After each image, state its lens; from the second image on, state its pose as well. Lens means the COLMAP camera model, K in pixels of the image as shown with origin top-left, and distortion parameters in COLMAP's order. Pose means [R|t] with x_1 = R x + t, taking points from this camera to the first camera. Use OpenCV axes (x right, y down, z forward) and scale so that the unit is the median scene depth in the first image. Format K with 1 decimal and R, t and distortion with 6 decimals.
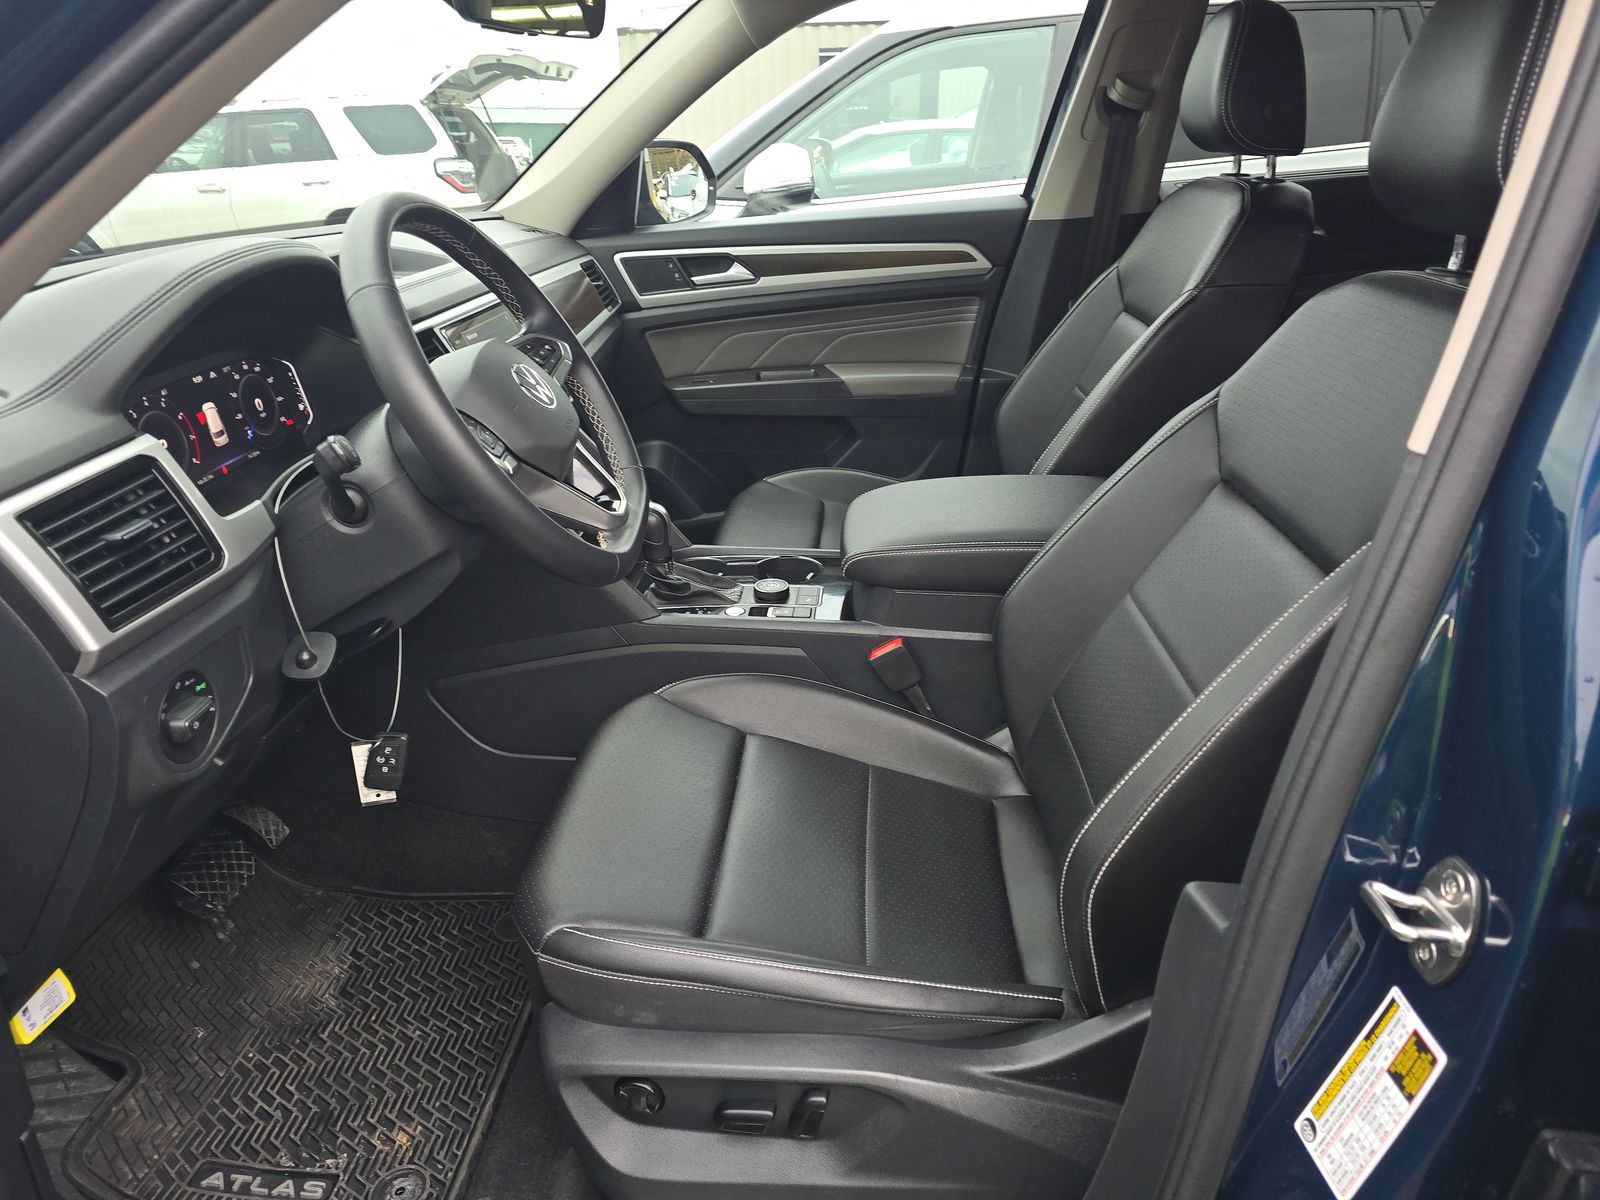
lens RADIAL K [[1090.0, 0, 800.0], [0, 1090.0, 600.0], [0, 0, 1]] dist [0.026413, -0.044015]
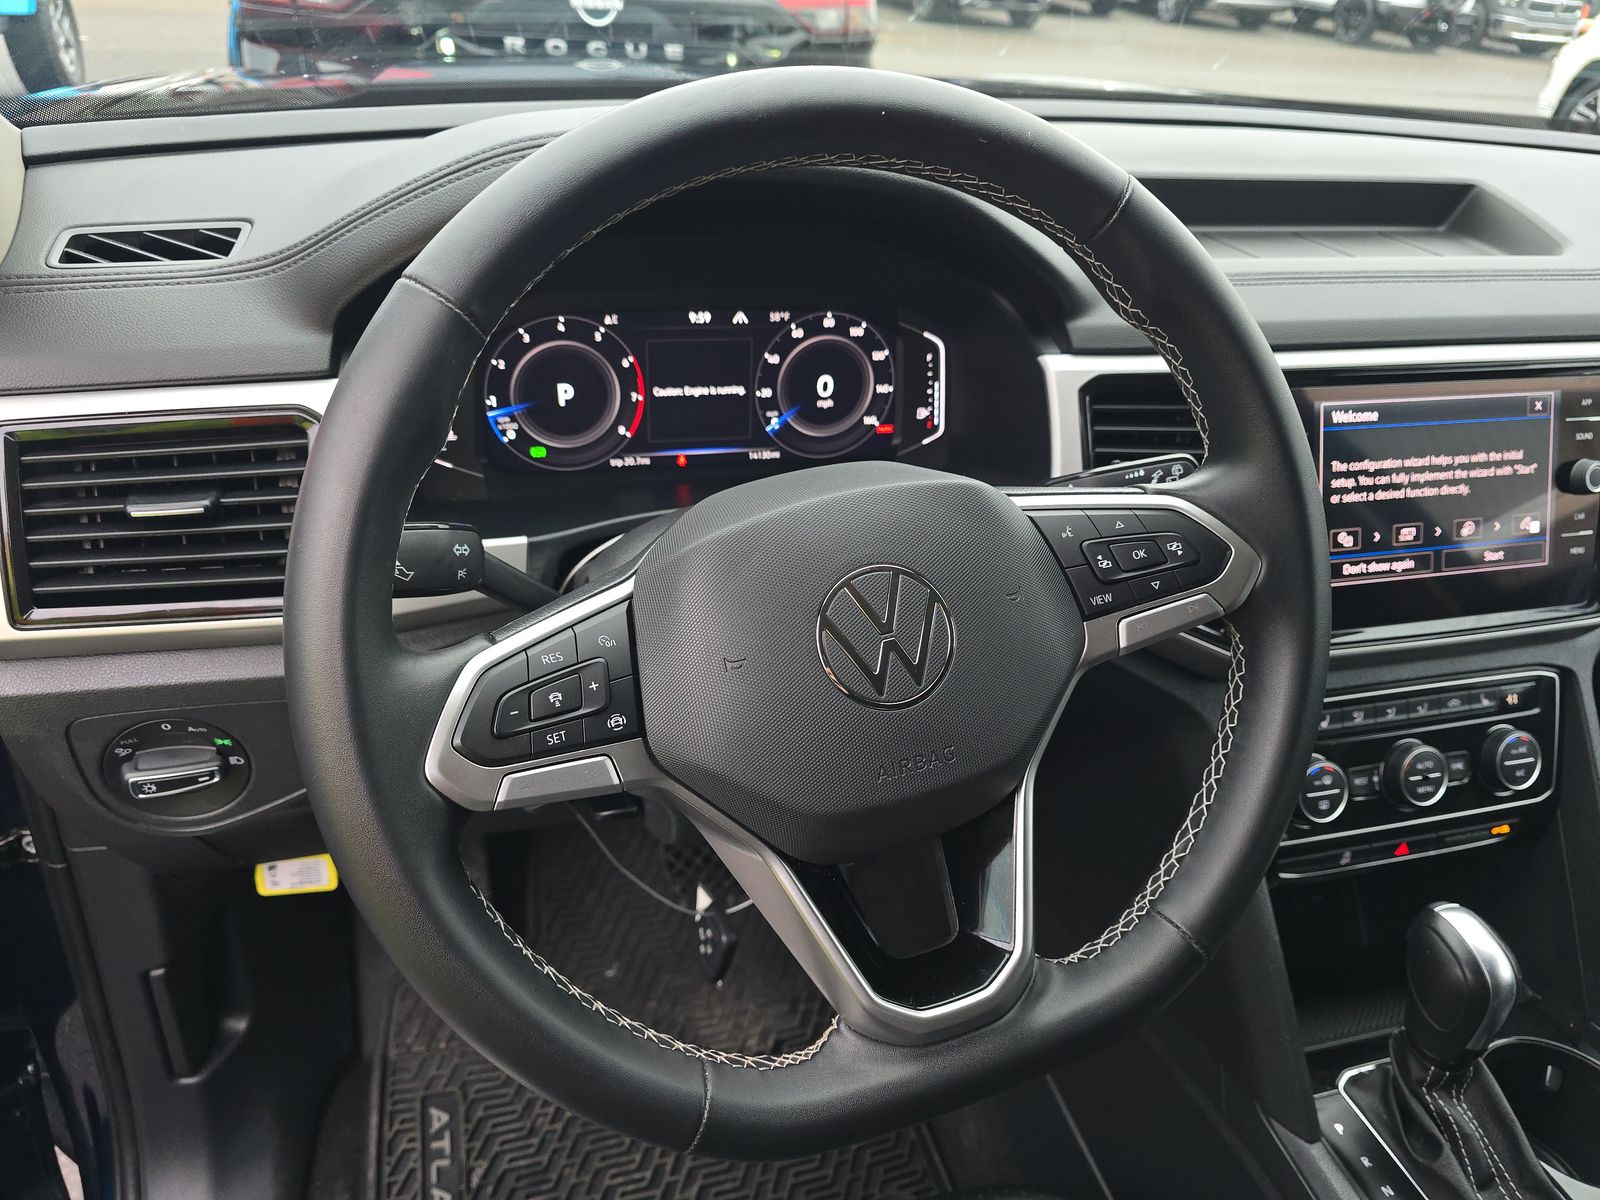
lens RADIAL K [[1090.0, 0, 800.0], [0, 1090.0, 600.0], [0, 0, 1]] dist [0.026413, -0.044015]
pose [[0.349543, 0.546577, -0.760968, 0.028760], [-0.445812, 0.811391, 0.378015, -0.305737], [0.824057, 0.207117, 0.527287, 0.693283]]
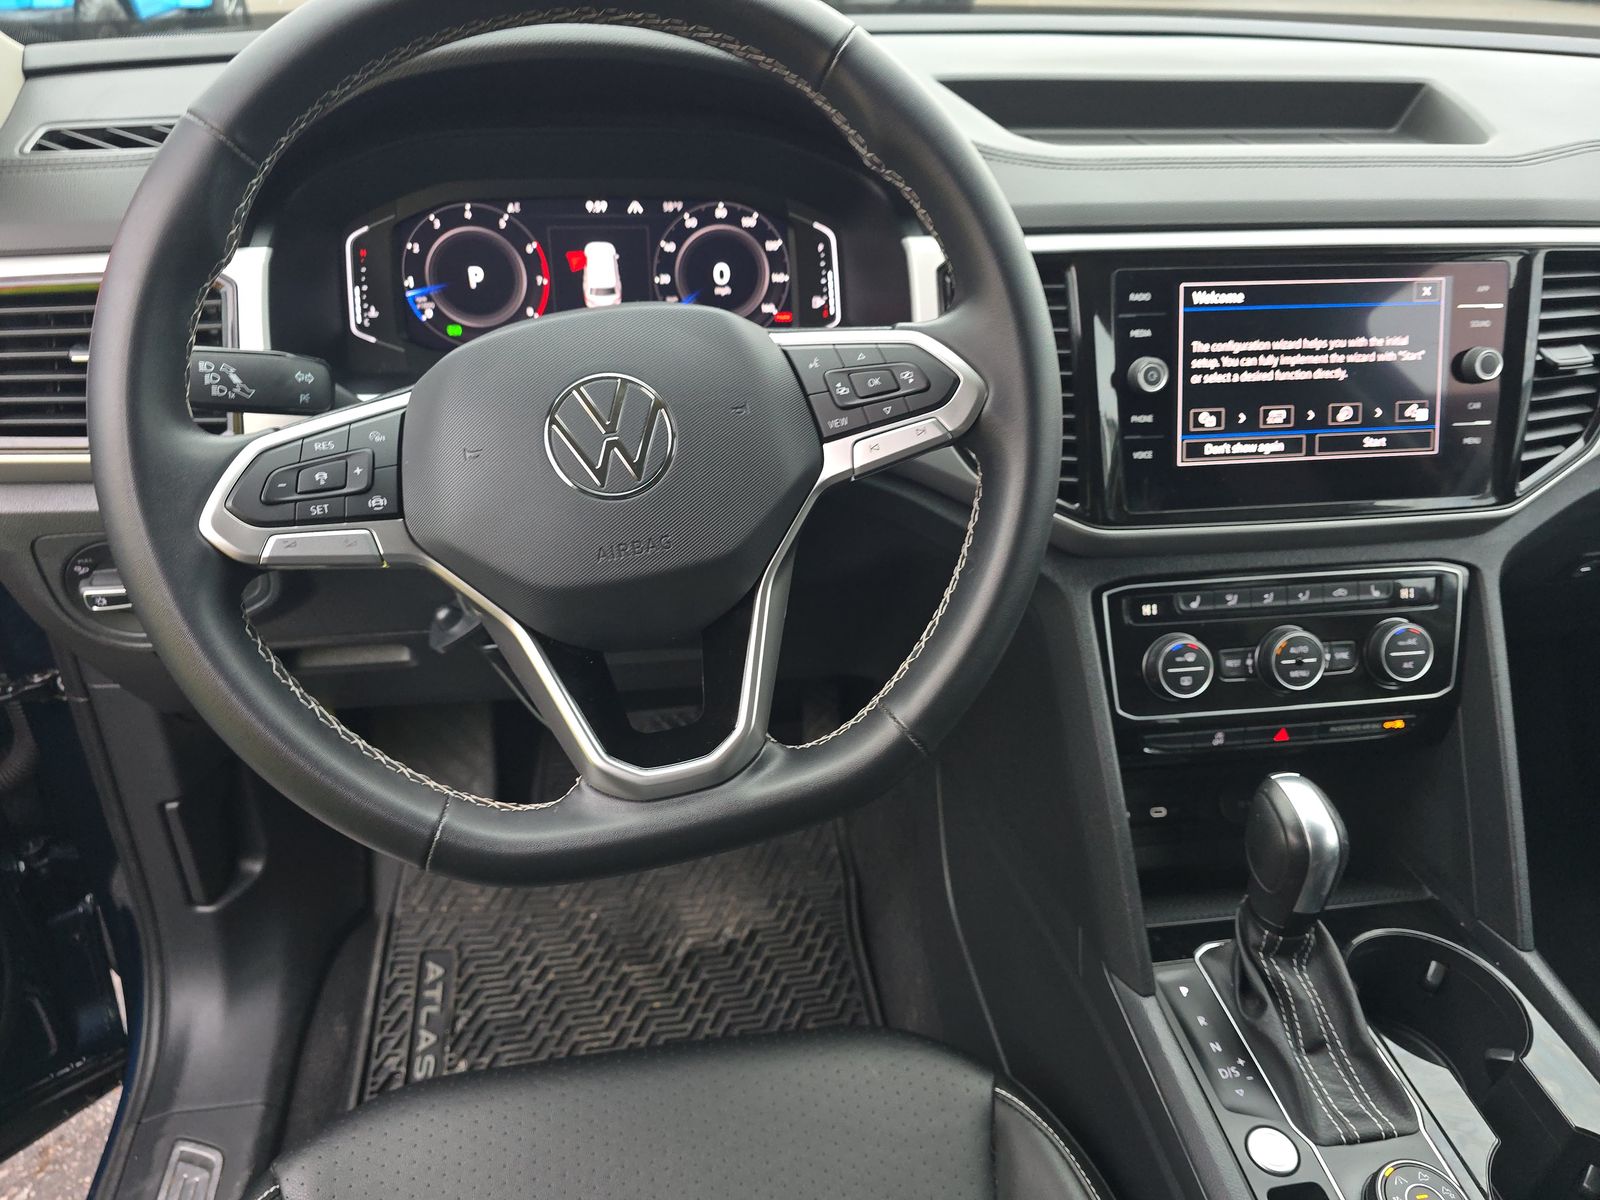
lens RADIAL K [[1090.0, 0, 800.0], [0, 1090.0, 600.0], [0, 0, 1]] dist [0.026413, -0.044015]
pose [[0.237677, 0.570583, -0.786094, 0.143607], [-0.419740, 0.790156, 0.446622, -0.336900], [0.875973, 0.223804, 0.427299, 0.806094]]
